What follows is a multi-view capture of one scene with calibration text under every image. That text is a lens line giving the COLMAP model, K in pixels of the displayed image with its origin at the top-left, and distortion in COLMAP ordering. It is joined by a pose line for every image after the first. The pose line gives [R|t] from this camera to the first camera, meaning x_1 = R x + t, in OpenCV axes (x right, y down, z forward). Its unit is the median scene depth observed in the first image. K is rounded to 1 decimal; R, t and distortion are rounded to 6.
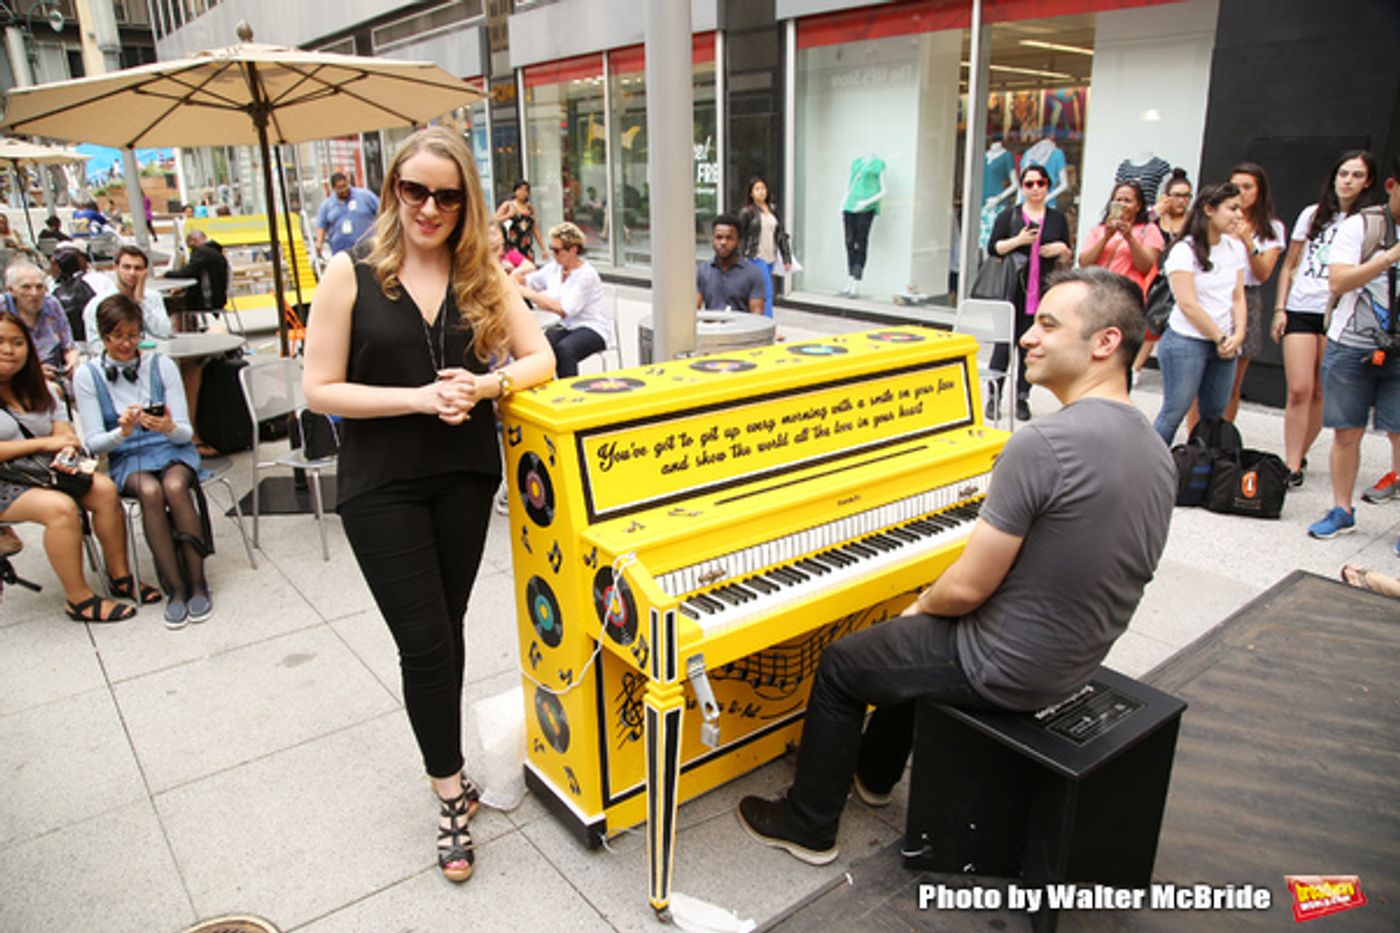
lens RADIAL K [[971.0, 0, 697.7], [0, 971.0, 471.3], [0, 0, 1]] dist [-0.122257, 0.087697]
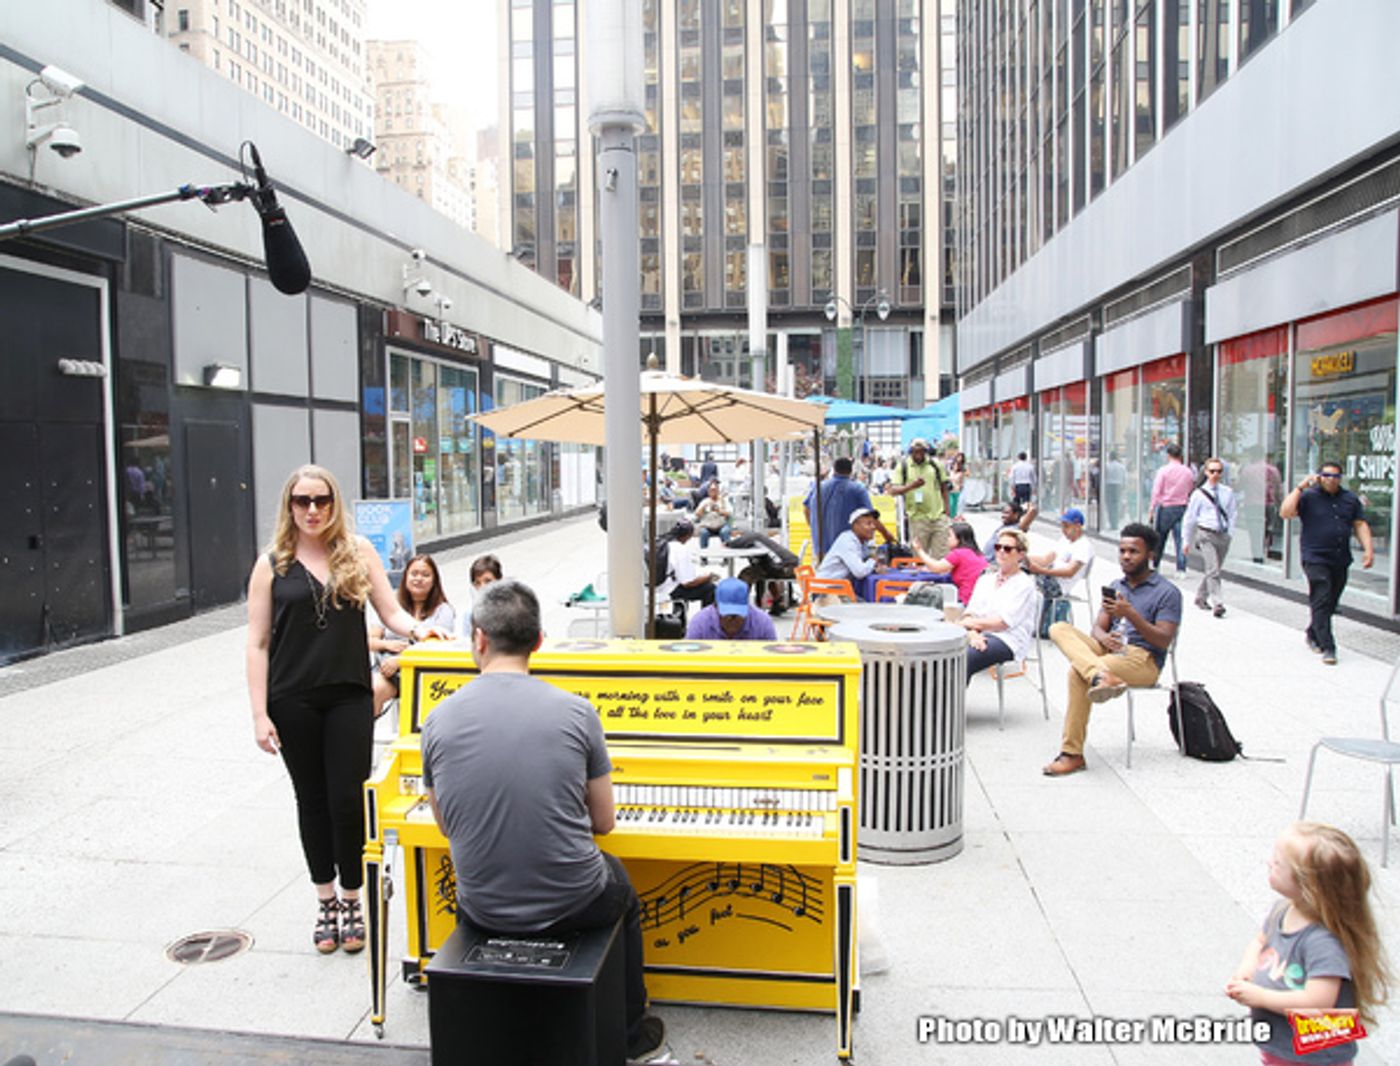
lens RADIAL K [[1098.1, 0, 646.9], [0, 1098.1, 553.0], [0, 0, 1]] dist [-0.112750, 0.093660]
pose [[0.689201, 0.068316, -0.721342, 1.071823], [-0.215081, 0.969963, -0.113636, -0.080015], [0.691912, 0.233465, 0.683193, 0.060327]]
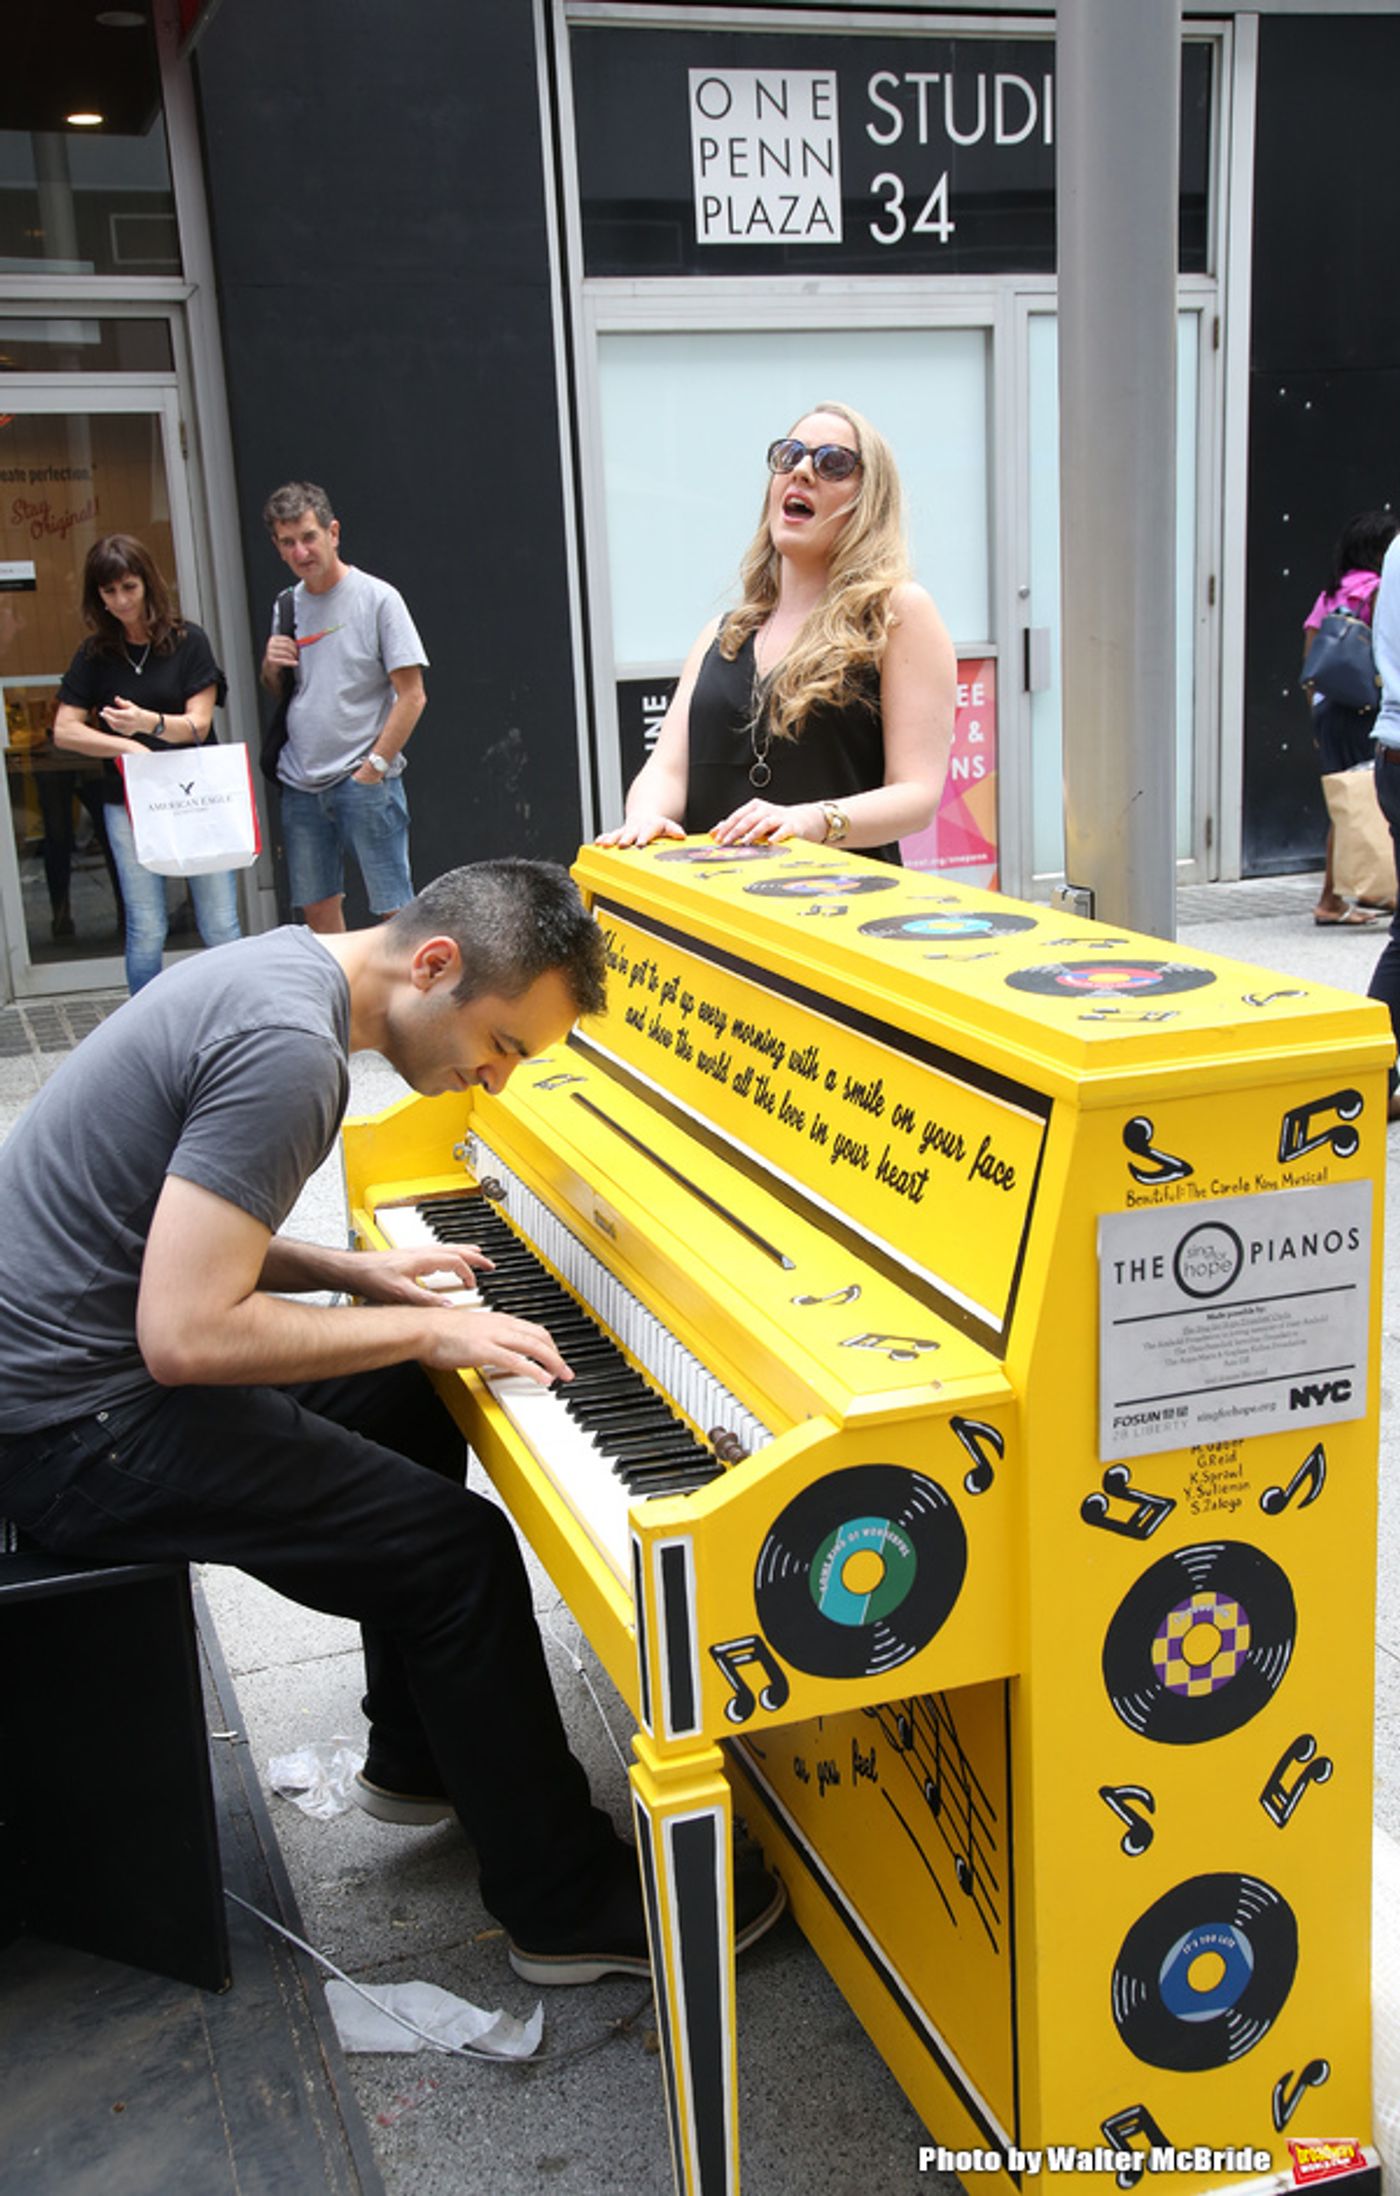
lens RADIAL K [[2224.1, 0, 732.3], [0, 2224.1, 1108.7], [0, 0, 1]] dist [-0.002272, 0.208628]
pose [[-0.311386, 0.252527, -0.916116, 0.960135], [-0.241908, 0.911221, 0.333402, -0.333776], [0.918977, 0.325432, -0.222653, 1.189706]]
